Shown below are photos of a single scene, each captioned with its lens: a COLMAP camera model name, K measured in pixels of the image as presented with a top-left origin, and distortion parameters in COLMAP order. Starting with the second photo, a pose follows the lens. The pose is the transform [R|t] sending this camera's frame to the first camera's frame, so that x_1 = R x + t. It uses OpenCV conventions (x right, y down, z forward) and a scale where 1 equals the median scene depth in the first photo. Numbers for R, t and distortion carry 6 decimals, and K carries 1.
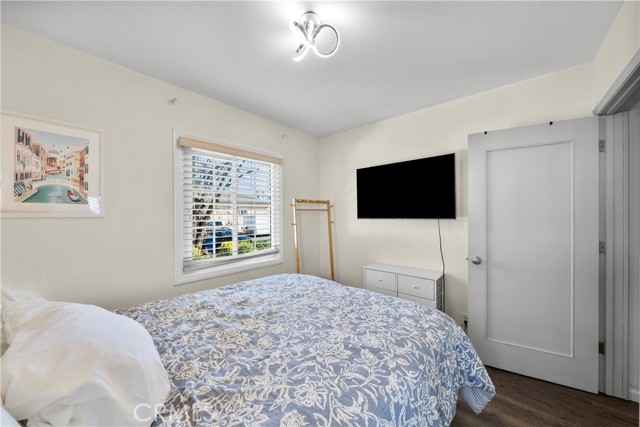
lens RADIAL K [[221.8, 0, 315.3], [0, 221.8, 213.0], [0, 0, 1]] dist [-0.000454, 0.000024]
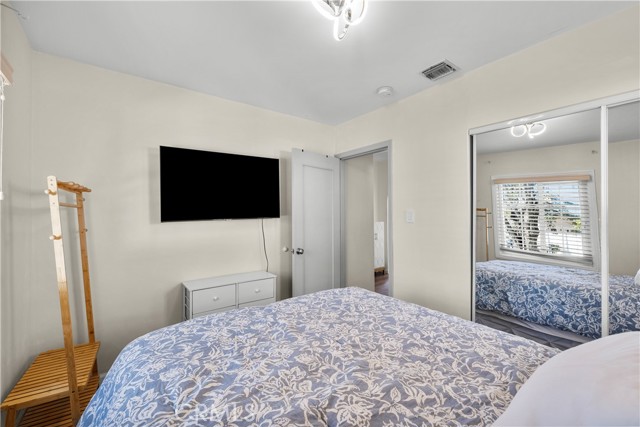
lens RADIAL K [[258.7, 0, 316.2], [0, 258.7, 212.5], [0, 0, 1]] dist [-0.000255, 0.000148]
pose [[0.232679, 0.004608, 0.972543, -0.556934], [0.000307, 0.999988, -0.004812, 0.004123], [-0.972554, 0.001418, 0.232675, 0.476405]]
